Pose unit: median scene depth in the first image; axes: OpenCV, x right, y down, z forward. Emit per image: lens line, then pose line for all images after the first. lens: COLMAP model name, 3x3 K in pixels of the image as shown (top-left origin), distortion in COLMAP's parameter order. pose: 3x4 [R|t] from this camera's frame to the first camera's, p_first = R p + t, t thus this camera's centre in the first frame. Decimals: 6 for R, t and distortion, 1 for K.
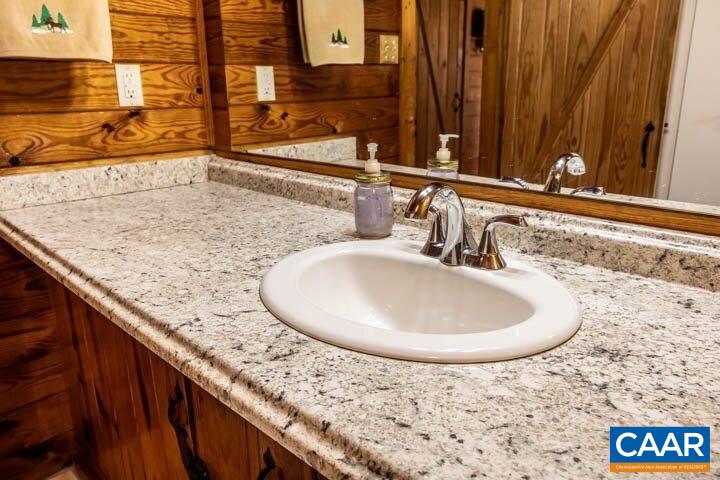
lens RADIAL K [[529.9, 0, 359.7], [0, 529.9, 240.3], [0, 0, 1]] dist [0.005704, -0.001776]
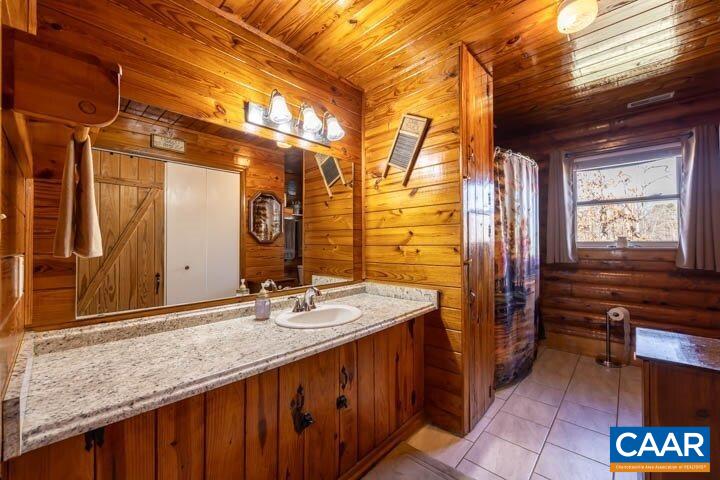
lens RADIAL K [[286.1, 0, 359.2], [0, 286.1, 239.3], [0, 0, 1]] dist [-0.002961, -0.000059]
pose [[-0.023334, 0.025903, 0.999392, -1.243750], [0.284924, 0.958378, -0.018187, -0.199556], [-0.958266, 0.284326, -0.029743, 0.439497]]
